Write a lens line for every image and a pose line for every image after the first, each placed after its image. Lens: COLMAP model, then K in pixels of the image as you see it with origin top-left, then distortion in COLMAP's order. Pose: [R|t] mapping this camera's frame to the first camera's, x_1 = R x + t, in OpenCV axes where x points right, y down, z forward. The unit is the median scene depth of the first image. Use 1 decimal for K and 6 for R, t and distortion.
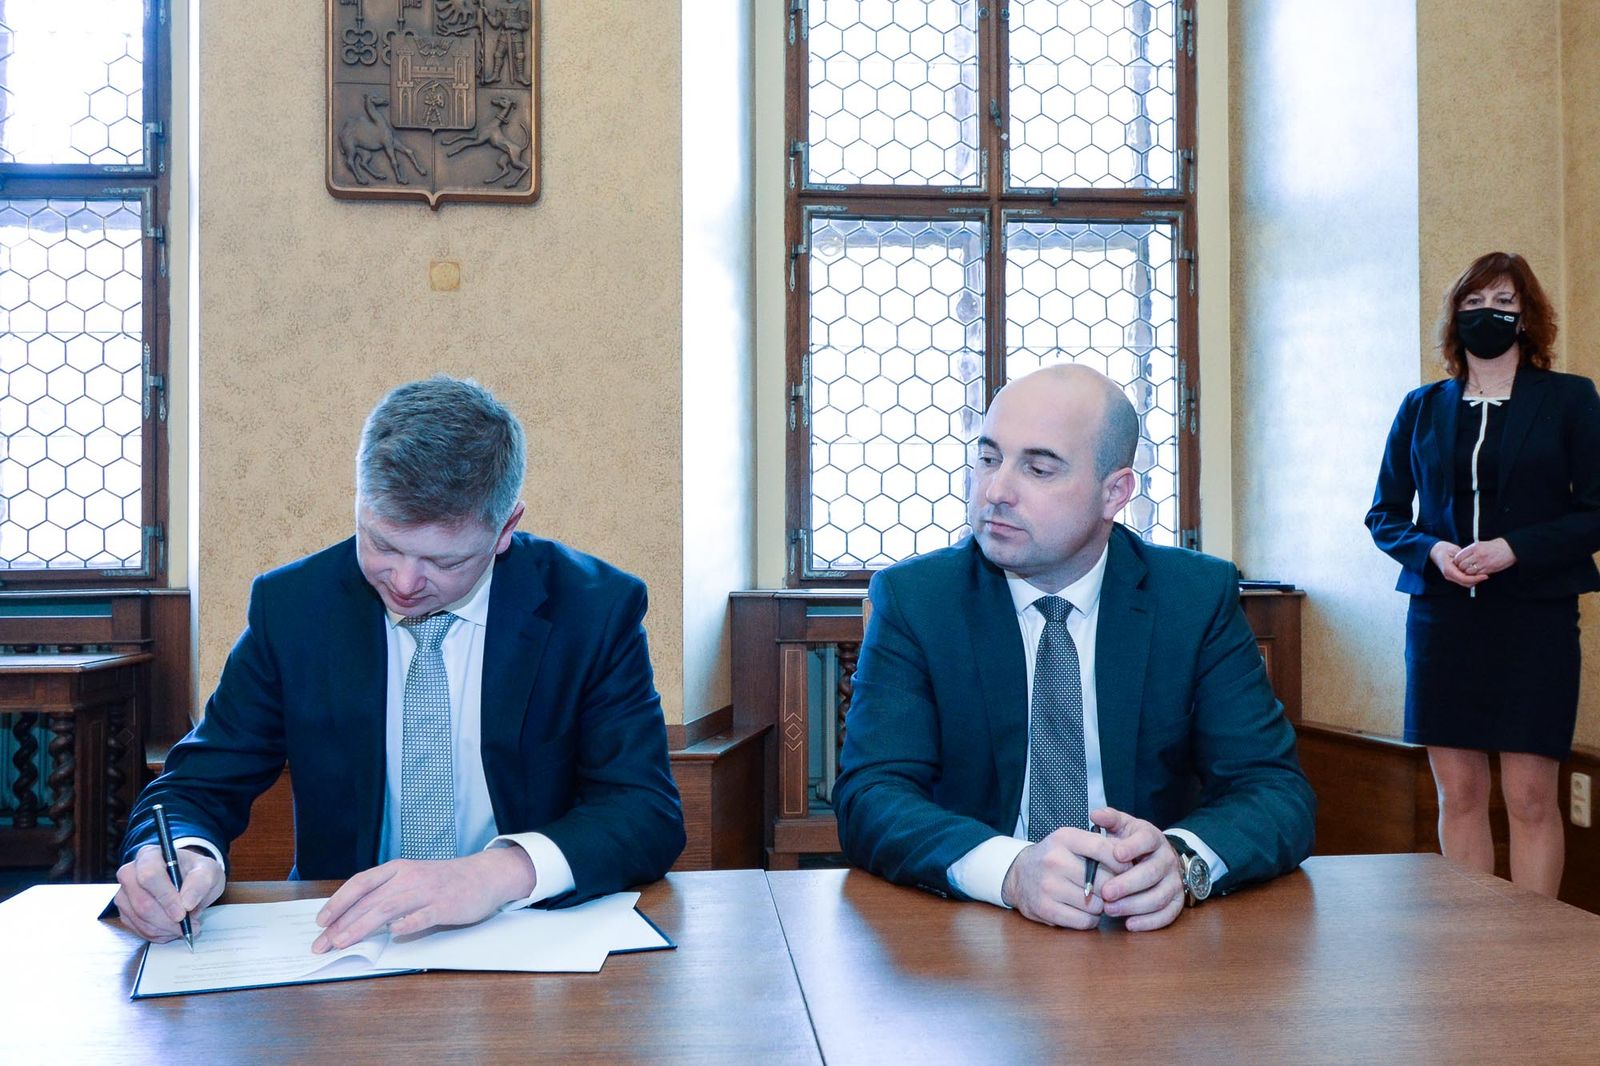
lens RADIAL K [[1430.5, 0, 791.2], [0, 1430.5, 536.7], [0, 0, 1]] dist [0.010375, 0.020874]
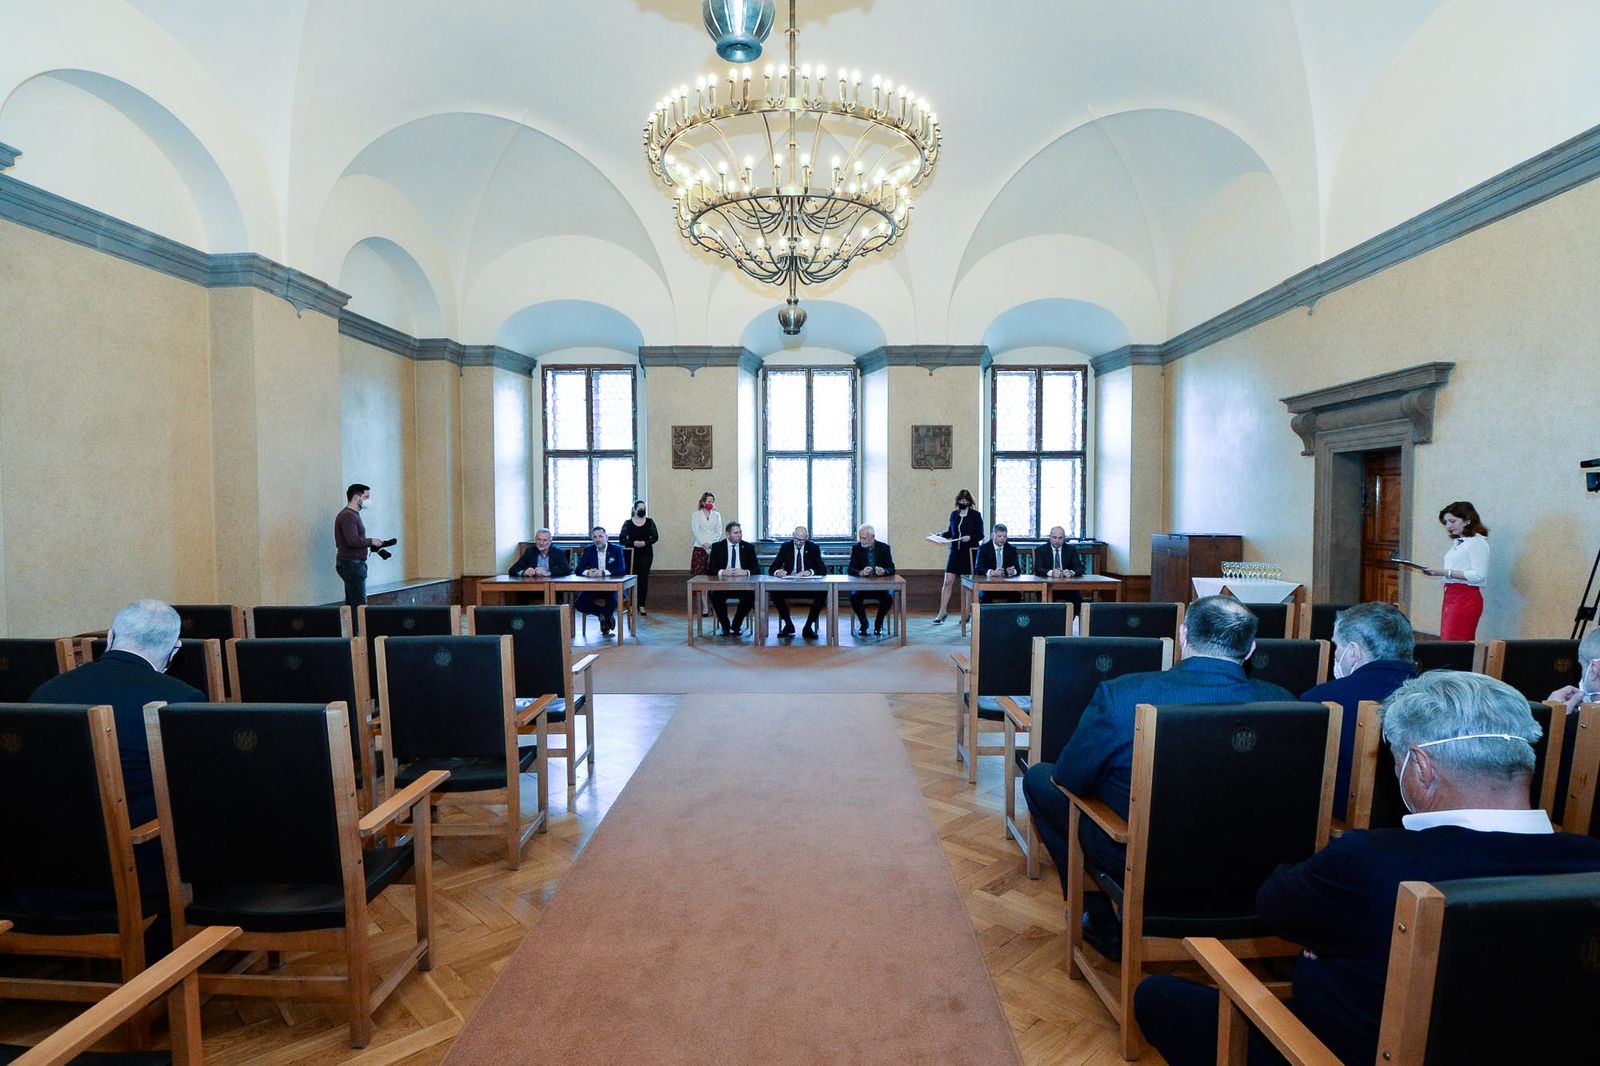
lens RADIAL K [[851.2, 0, 786.9], [0, 851.2, 534.3], [0, 0, 1]] dist [0.004427, -0.000083]
pose [[0.994687, 0.004298, -0.102855, -0.373988], [0.000363, 0.998975, 0.045260, -0.112250], [0.102945, -0.045057, 0.993666, -1.767088]]
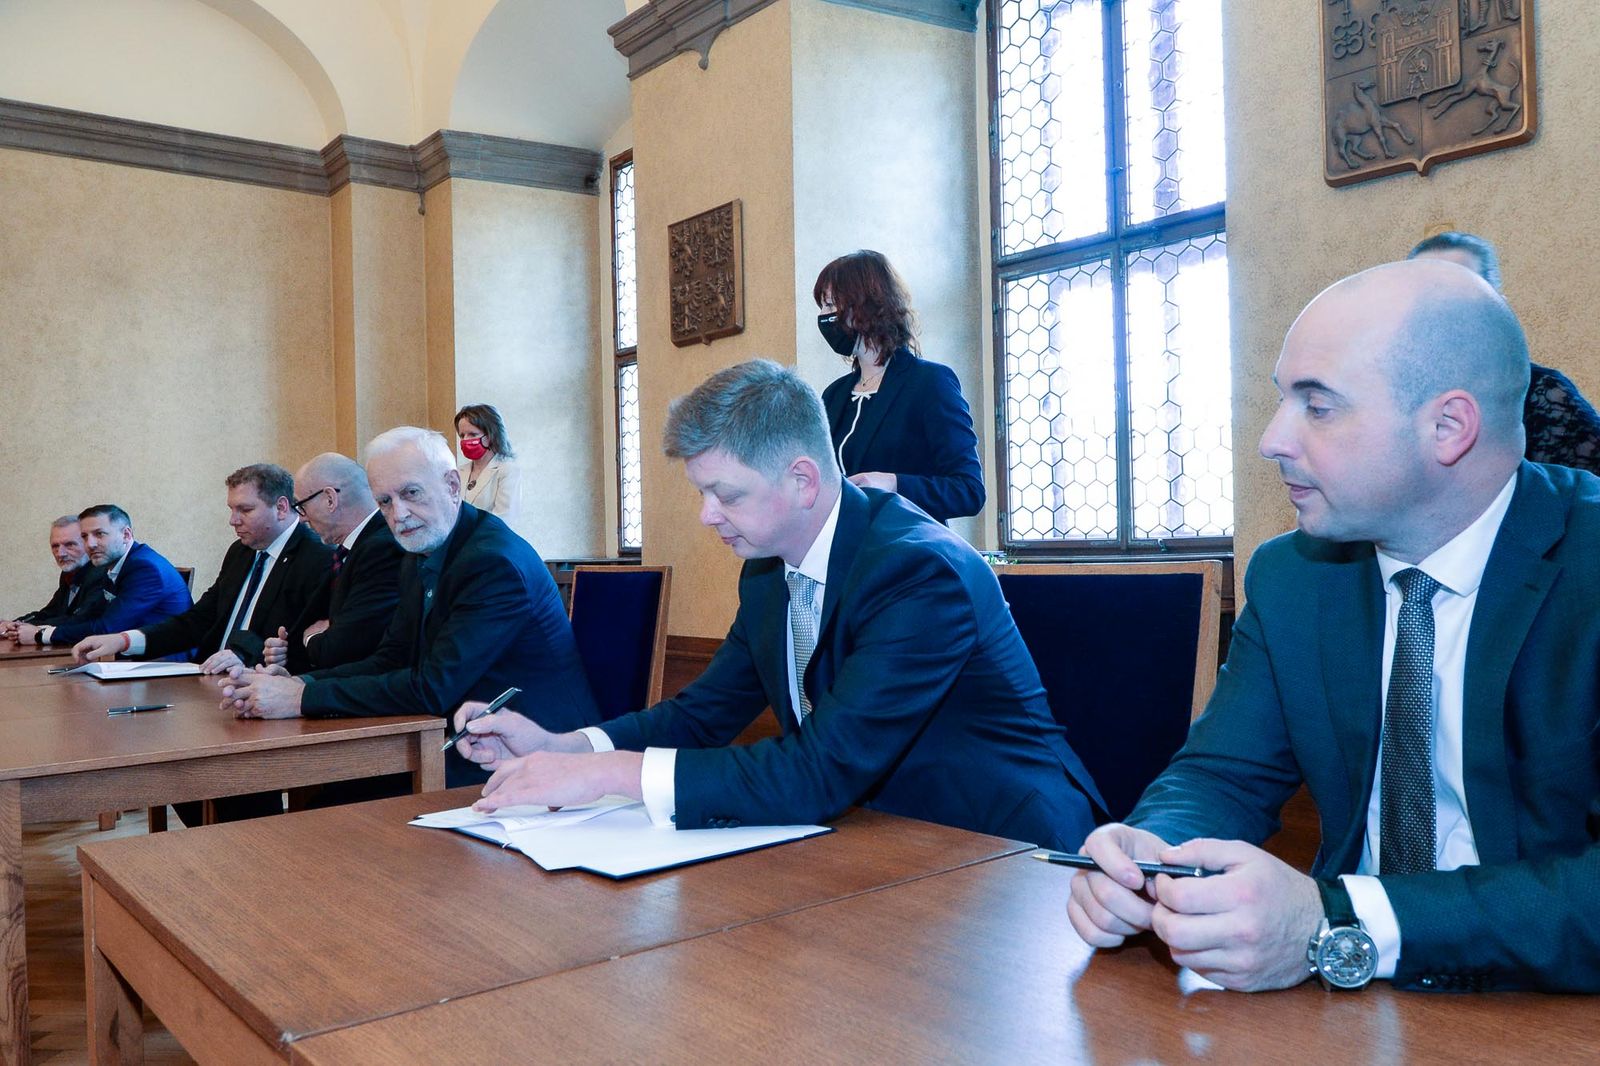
lens RADIAL K [[1248.5, 0, 803.6], [0, 1248.5, 550.9], [0, 0, 1]] dist [0.003461, -0.032134]
pose [[0.566825, -0.006256, -0.823815, 0.183621], [0.033941, 0.999299, 0.015765, 0.005740], [0.823139, -0.036897, 0.566640, 0.111773]]
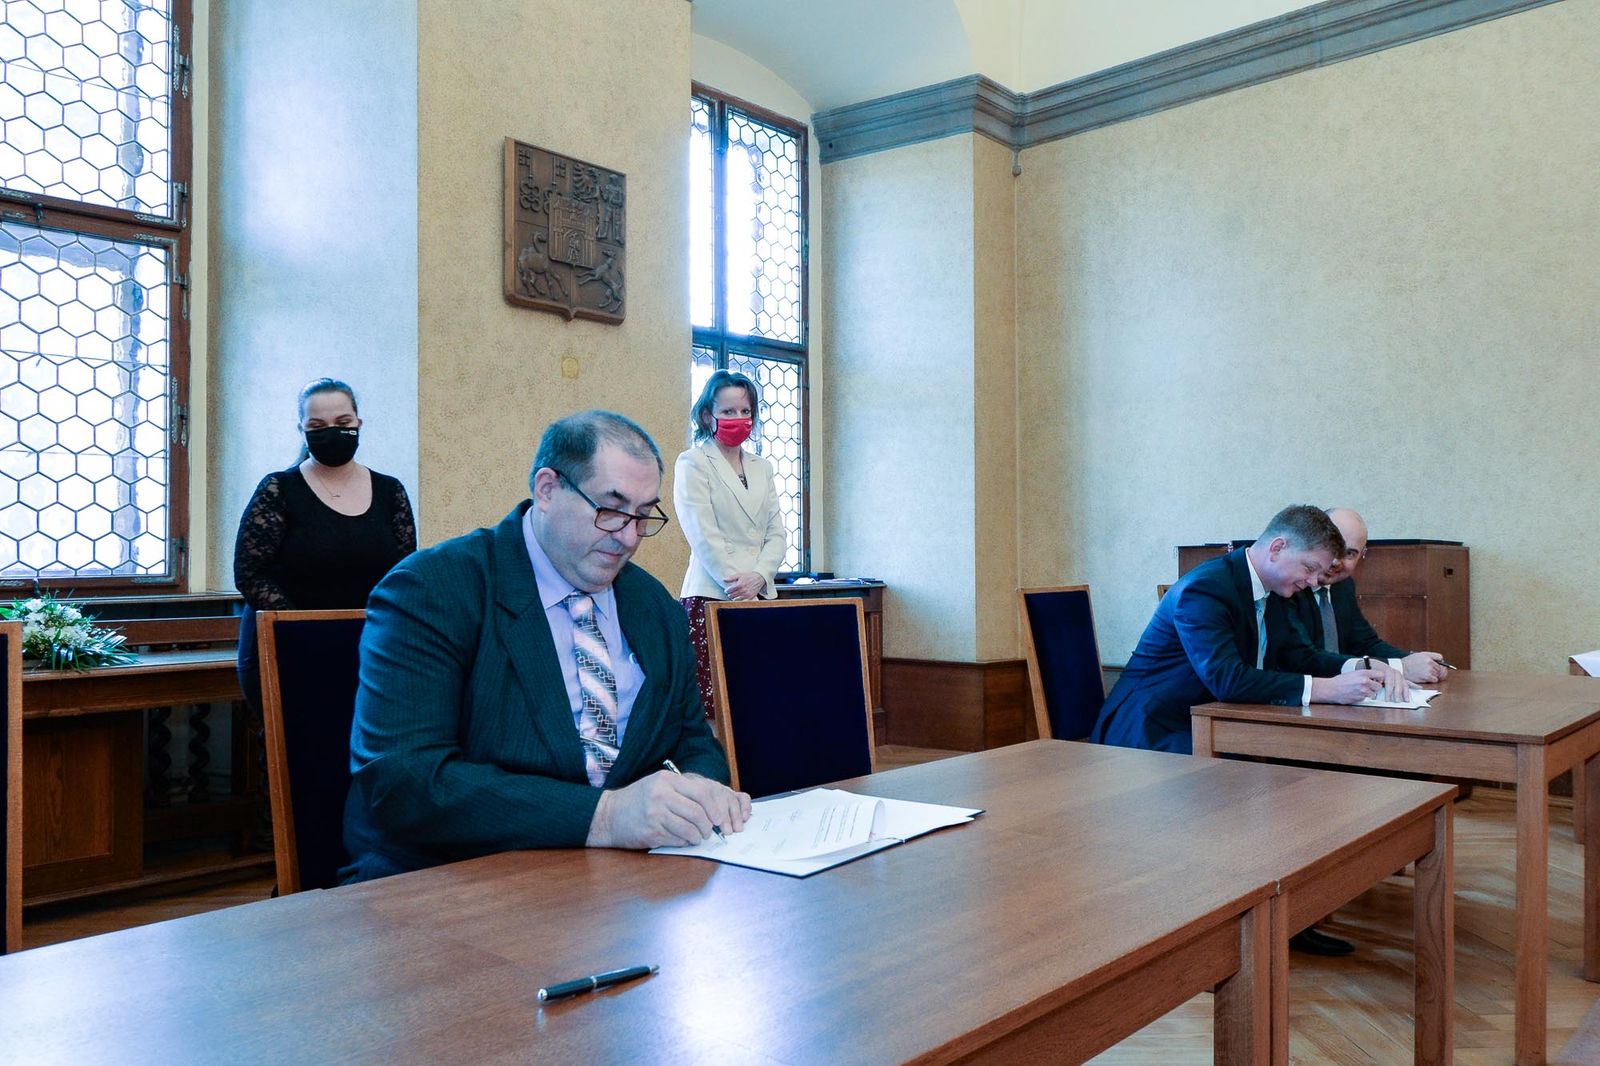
lens RADIAL K [[1248.5, 0, 828.2], [0, 1248.5, 549.8], [0, 0, 1]] dist [0.003461, -0.032134]
pose [[0.718314, 0.007037, 0.695684, -0.760358], [-0.008560, 0.999963, -0.001276, -0.001708], [-0.695666, -0.005039, 0.718347, -0.055455]]
